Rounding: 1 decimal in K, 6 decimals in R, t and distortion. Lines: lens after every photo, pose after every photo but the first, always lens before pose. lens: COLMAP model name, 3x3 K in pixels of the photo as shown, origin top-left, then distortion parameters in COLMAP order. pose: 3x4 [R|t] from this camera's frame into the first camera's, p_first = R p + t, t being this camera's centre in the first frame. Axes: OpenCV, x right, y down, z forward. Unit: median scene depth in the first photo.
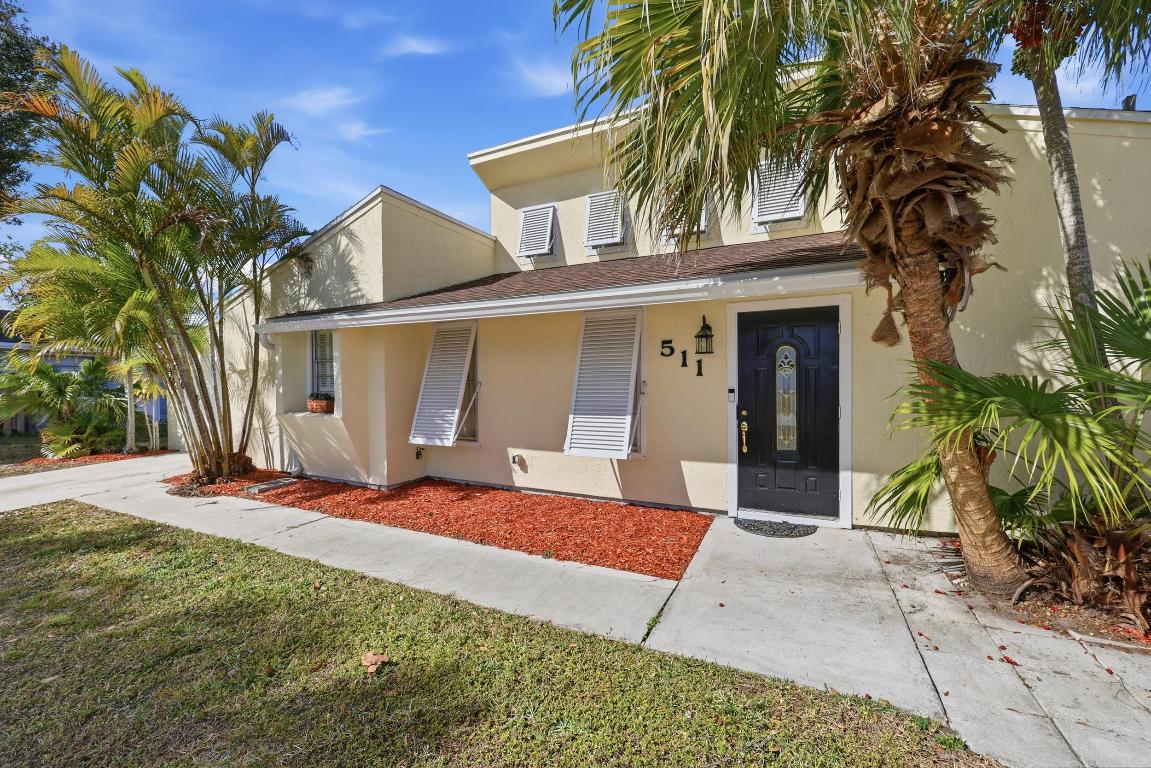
lens RADIAL K [[467.7, 0, 574.6], [0, 467.7, 390.1], [0, 0, 1]] dist [-0.001120, -0.000177]
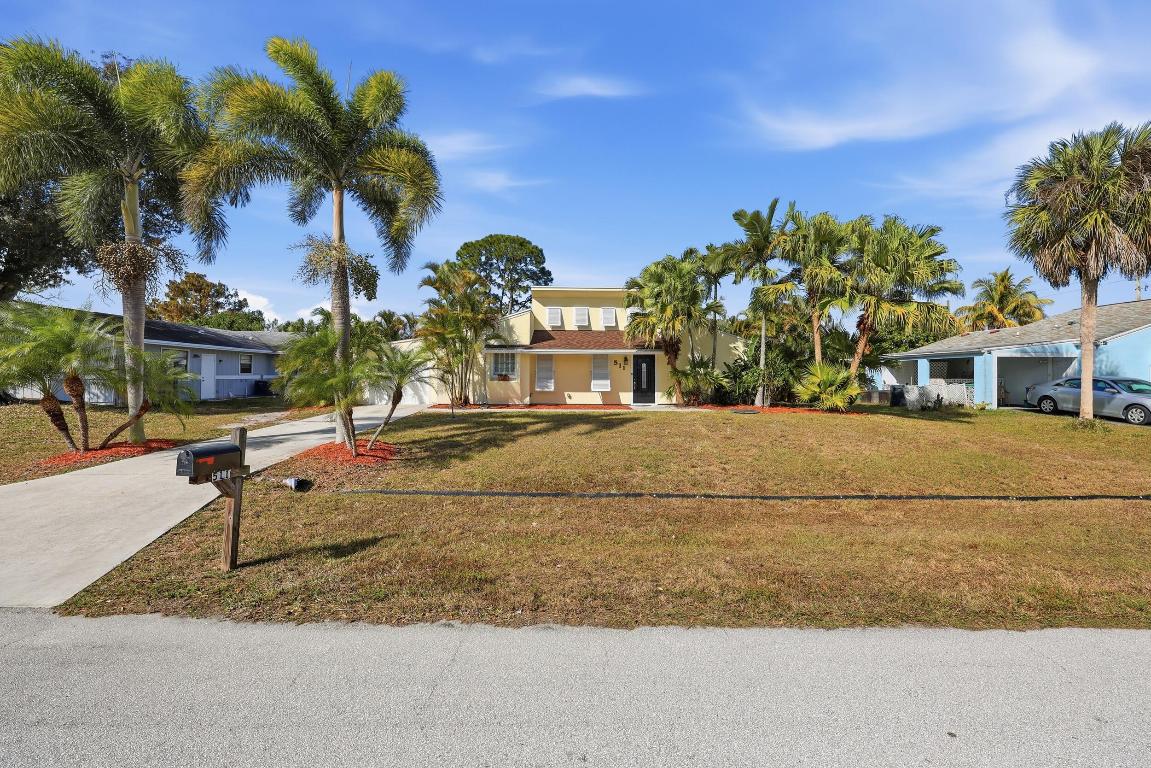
lens RADIAL K [[467.7, 0, 570.4], [0, 467.7, 385.9], [0, 0, 1]] dist [-0.001120, -0.000177]
pose [[0.895460, 0.002683, 0.445135, -1.675151], [0.000508, 0.999975, -0.007050, 0.114597], [-0.445143, 0.006540, 0.895436, -2.055369]]
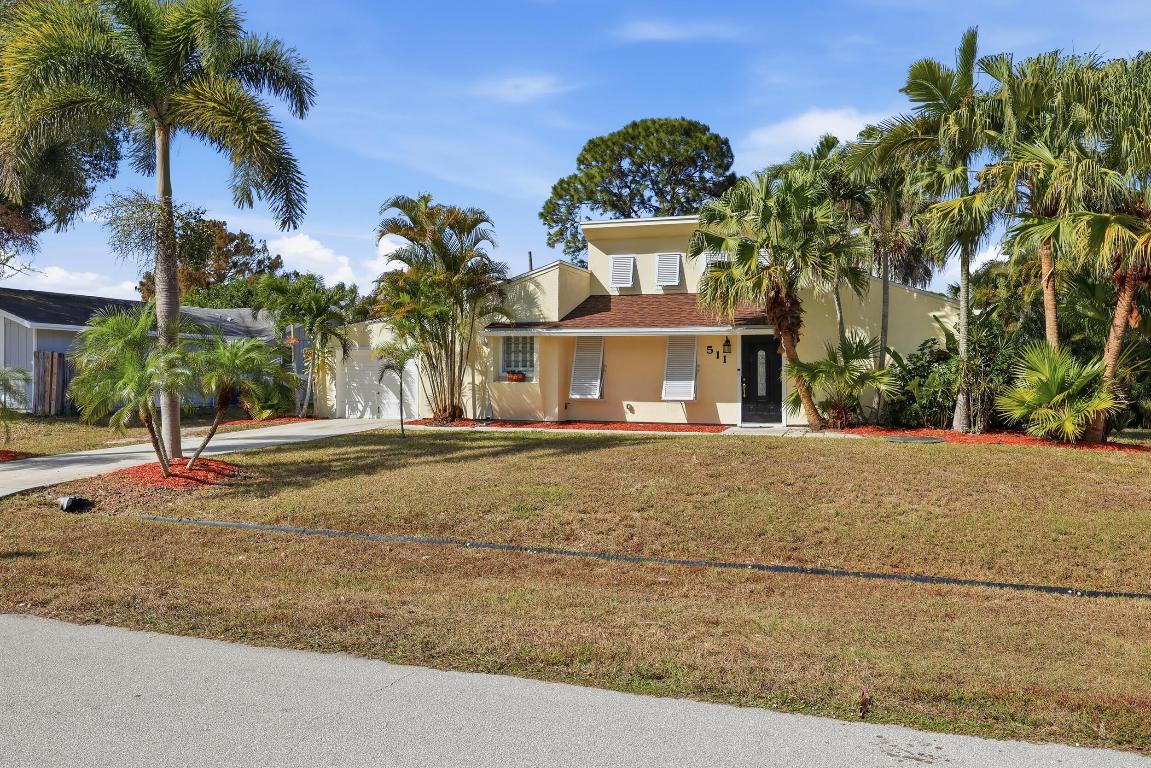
lens RADIAL K [[905.0, 0, 574.0], [0, 905.0, 380.4], [0, 0, 1]] dist [0.002664, 0.004967]
pose [[0.992825, 0.011104, 0.119057, -0.837135], [-0.008488, 0.999712, -0.022461, 0.136074], [-0.119272, 0.021289, 0.992633, -2.787603]]
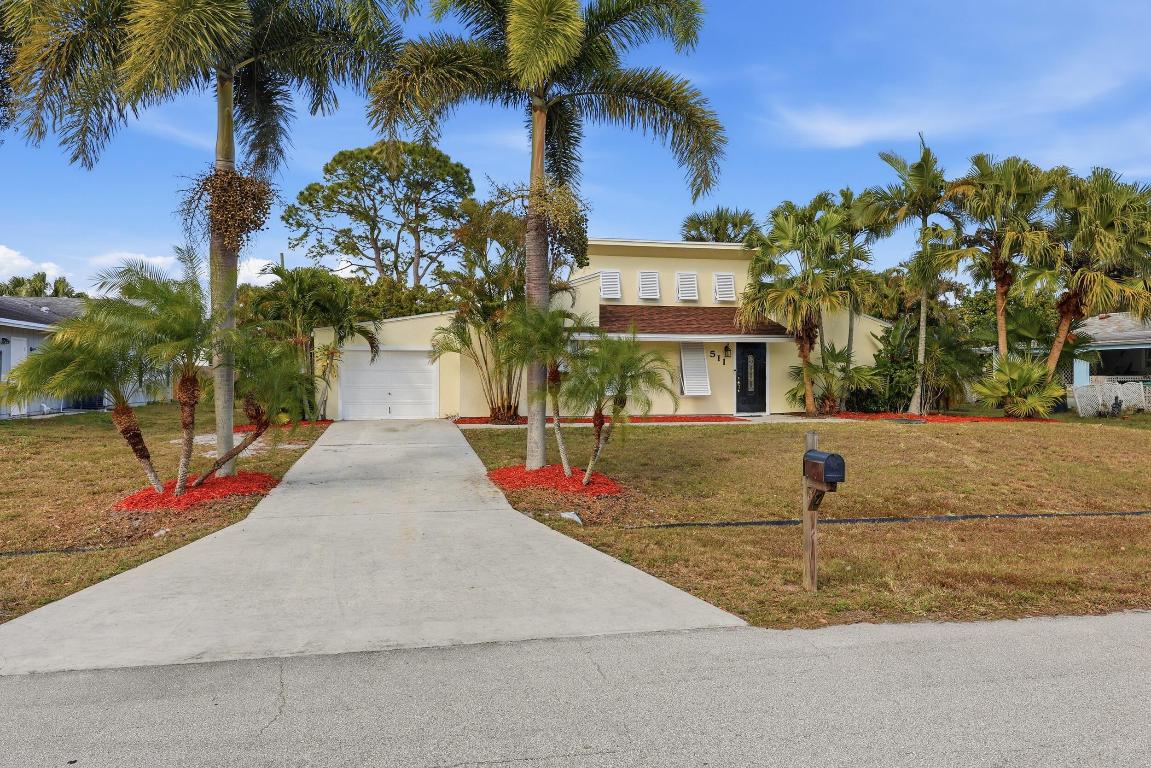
lens RADIAL K [[778.2, 0, 575.5], [0, 778.2, 382.9], [0, 0, 1]] dist [0.003672, 0.002955]
pose [[0.787410, 0.003838, 0.616417, -2.837273], [0.008539, 0.999817, -0.017133, 0.128284], [-0.616370, 0.018754, 0.787233, -1.787125]]
